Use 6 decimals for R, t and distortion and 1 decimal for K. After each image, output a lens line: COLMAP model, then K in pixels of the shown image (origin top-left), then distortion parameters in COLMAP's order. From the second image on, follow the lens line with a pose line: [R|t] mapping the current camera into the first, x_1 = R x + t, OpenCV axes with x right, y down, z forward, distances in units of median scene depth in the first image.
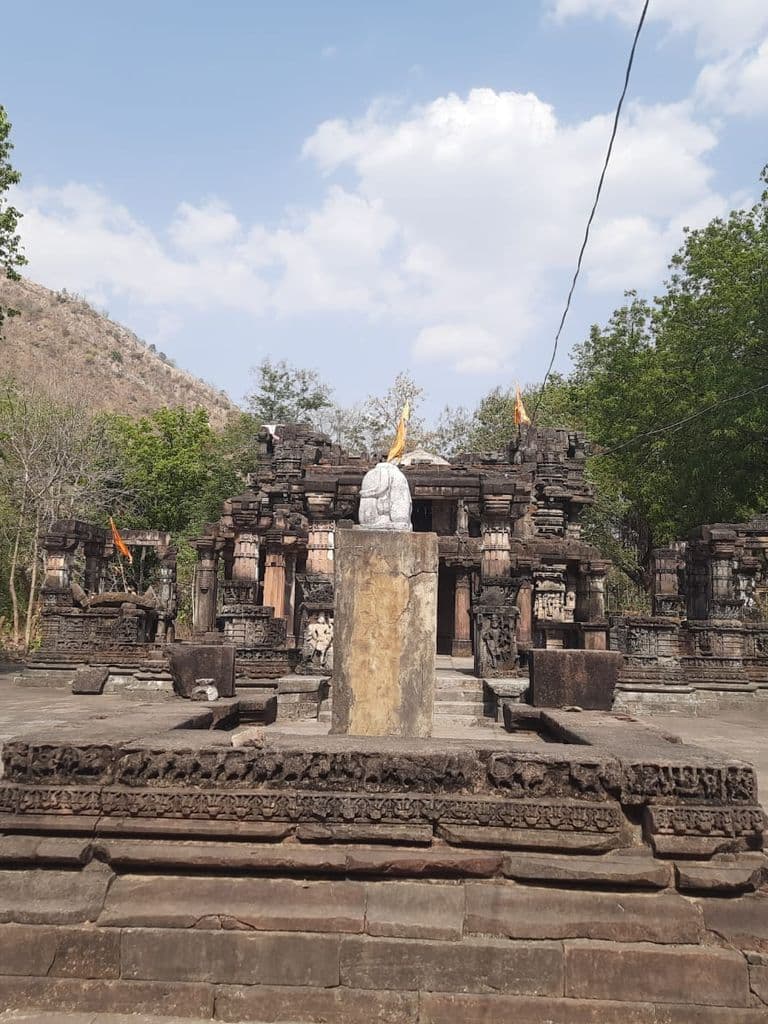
lens RADIAL K [[998.8, 0, 384.0], [0, 998.8, 512.0], [0, 0, 1]] dist [0.088317, -0.010981]
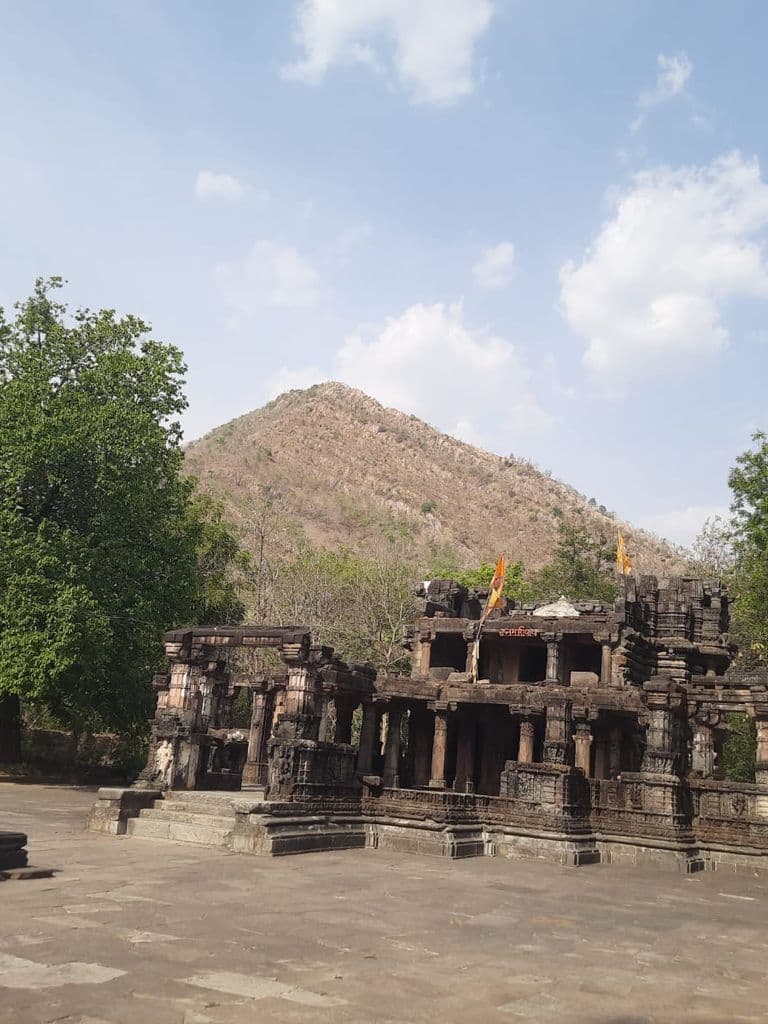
lens RADIAL K [[998.8, 0, 384.0], [0, 998.8, 512.0], [0, 0, 1]] dist [0.088317, -0.010981]
pose [[0.895956, -0.058370, -0.440291, 0.512118], [-0.008038, 0.989033, -0.147475, 0.001666], [0.444070, 0.135670, 0.885661, -0.029714]]
